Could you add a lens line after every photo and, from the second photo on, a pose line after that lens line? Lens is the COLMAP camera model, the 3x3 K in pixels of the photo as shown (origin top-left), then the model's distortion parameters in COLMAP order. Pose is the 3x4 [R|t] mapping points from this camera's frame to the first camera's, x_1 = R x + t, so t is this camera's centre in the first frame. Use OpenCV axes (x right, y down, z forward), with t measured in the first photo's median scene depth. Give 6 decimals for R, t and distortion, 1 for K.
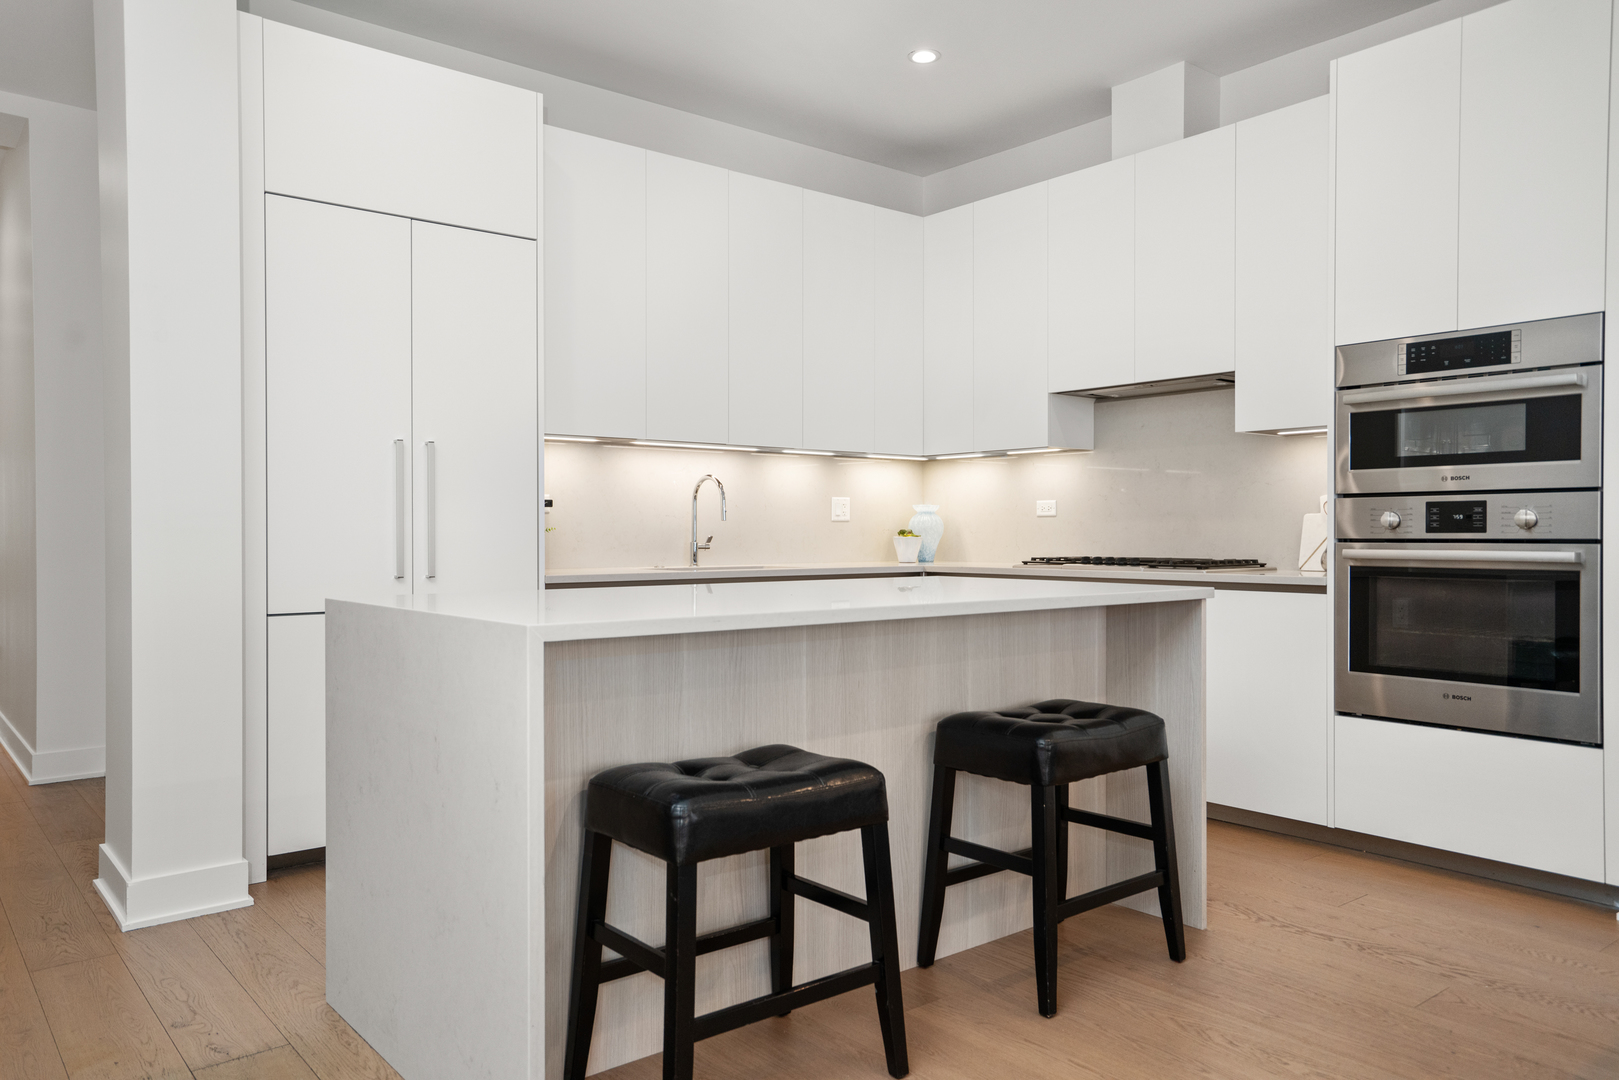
lens RADIAL K [[1143.1, 0, 802.8], [0, 1143.1, 540.3], [0, 0, 1]] dist [0.014935, 0.001717]
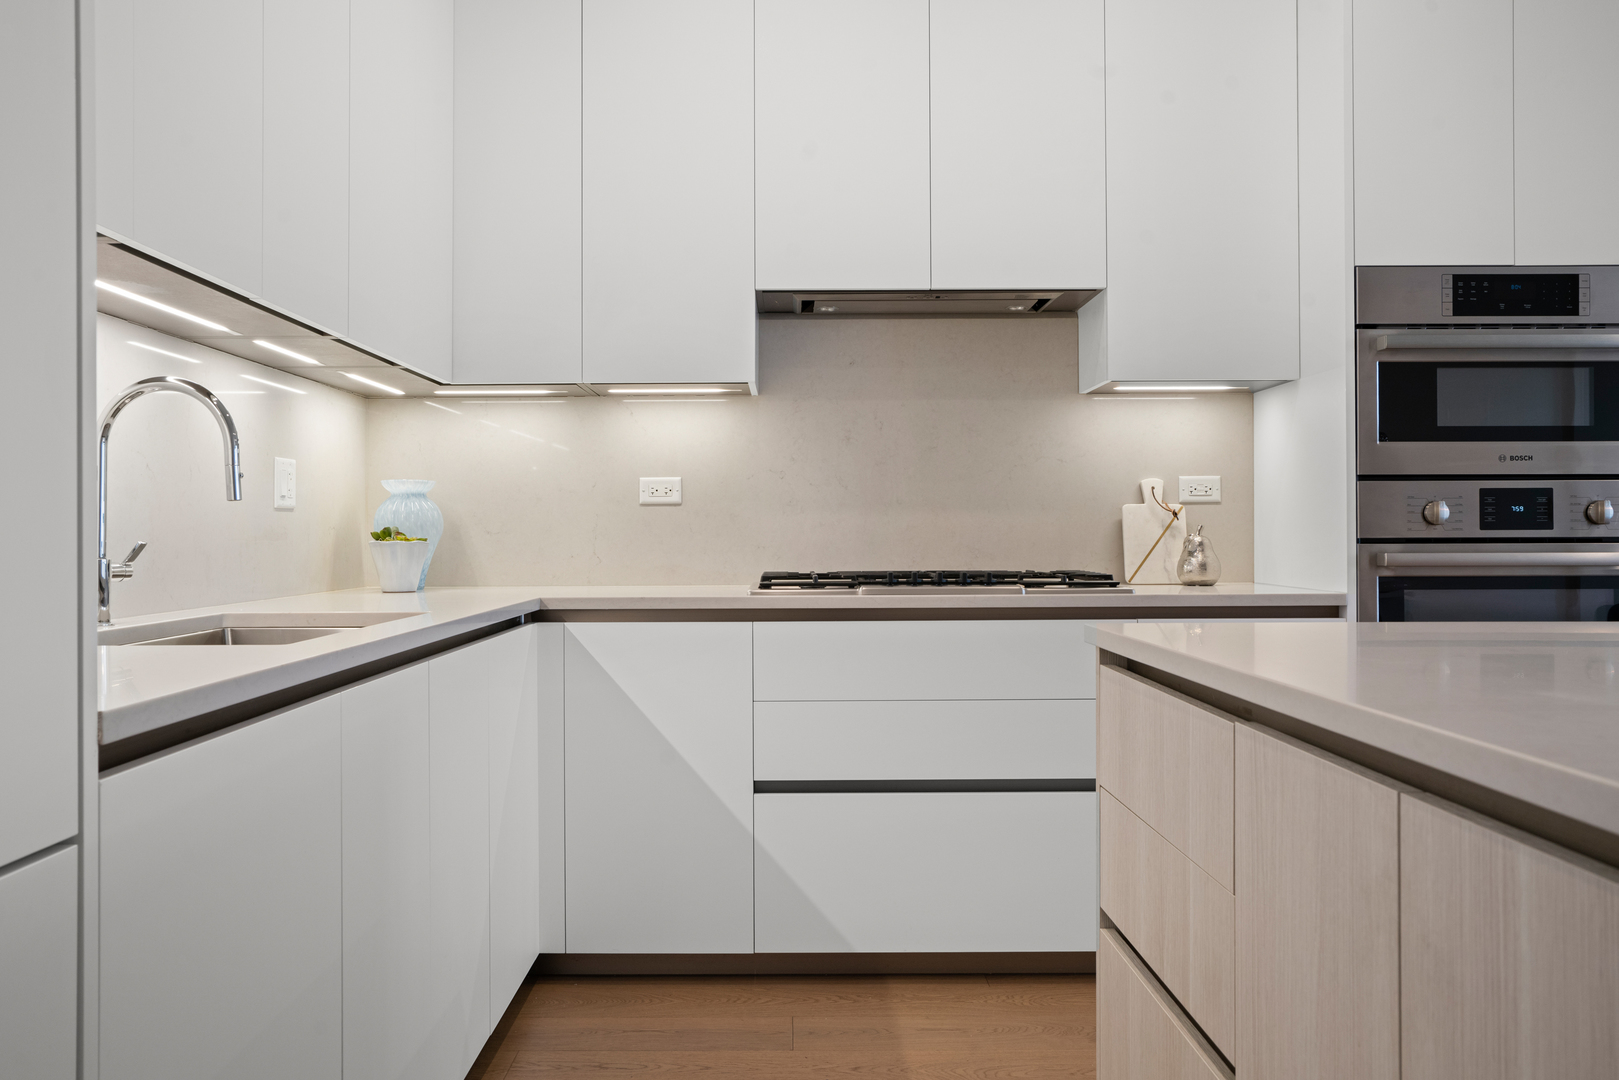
lens RADIAL K [[1319.9, 0, 803.6], [0, 1319.9, 532.3], [0, 0, 1]] dist [-0.005423, 0.000297]
pose [[0.634796, -0.001053, 0.772679, -0.393337], [0.008621, 0.999946, -0.005720, -0.003610], [-0.772632, 0.010293, 0.634771, 0.778079]]
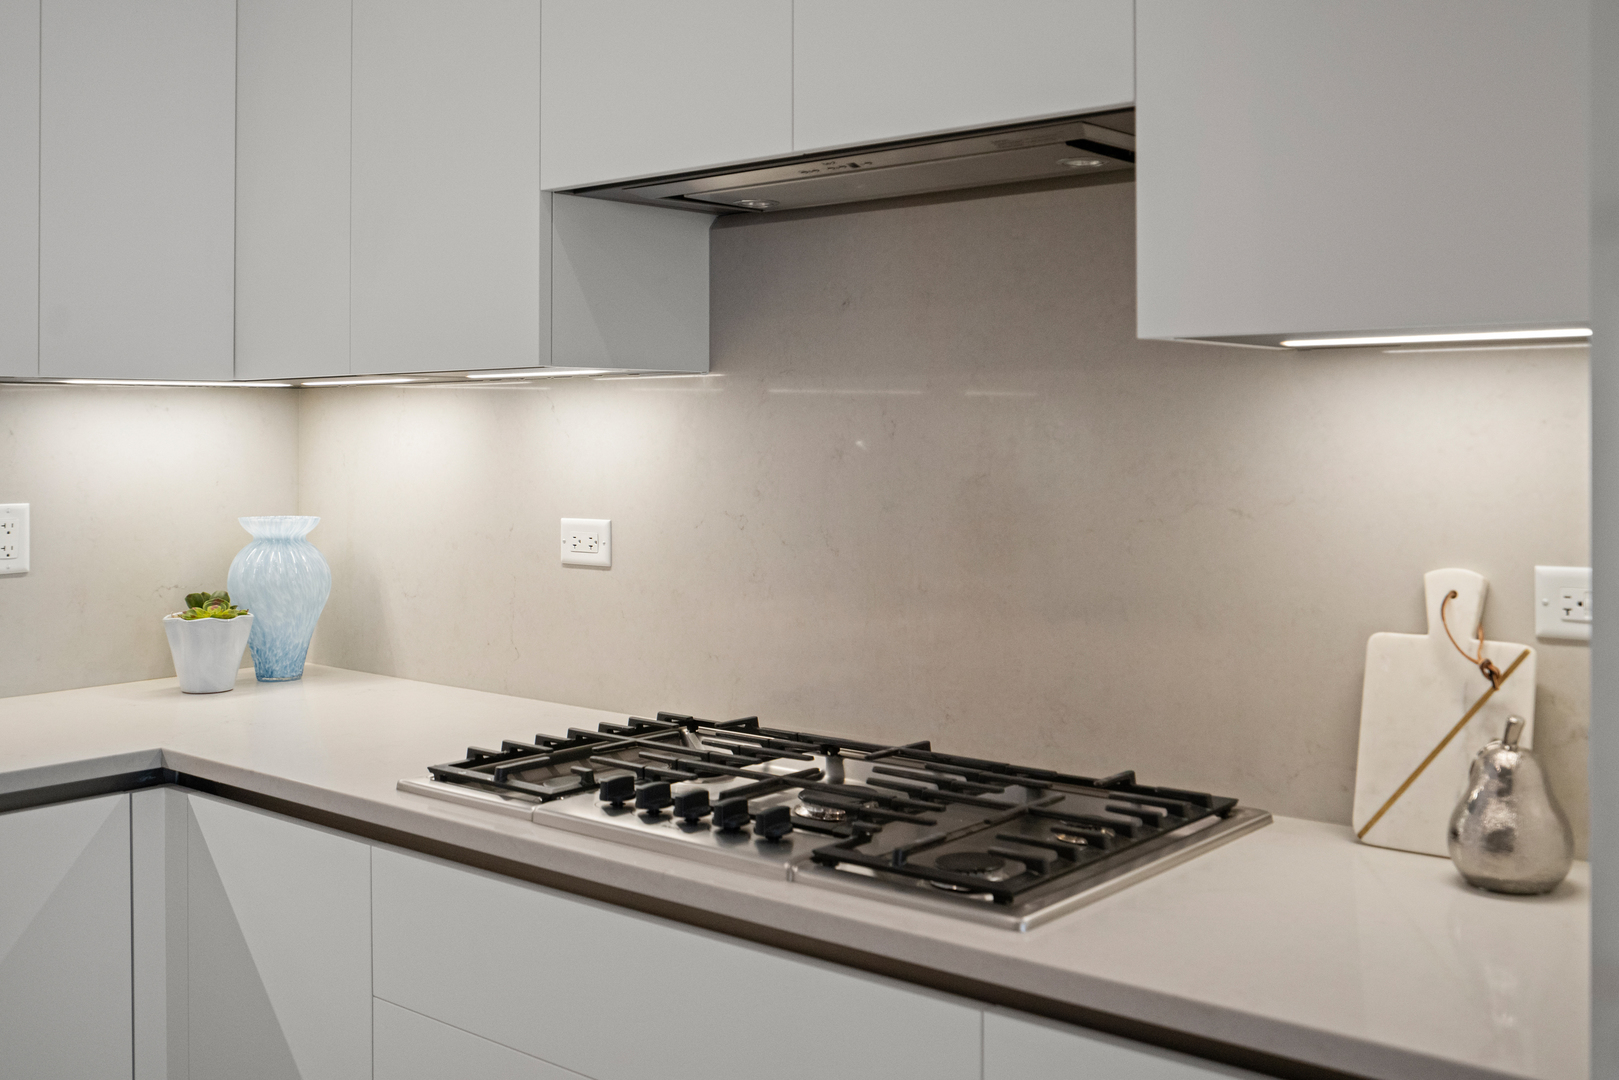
lens RADIAL K [[1632.1, 0, 773.9], [0, 1632.1, 450.0], [0, 0, 1]] dist [-0.036569, 0.000000]
pose [[0.985659, -0.005333, 0.168663, 0.281495], [0.004735, 0.999981, 0.003947, -0.085443], [-0.168681, -0.003092, 0.985666, 0.782955]]
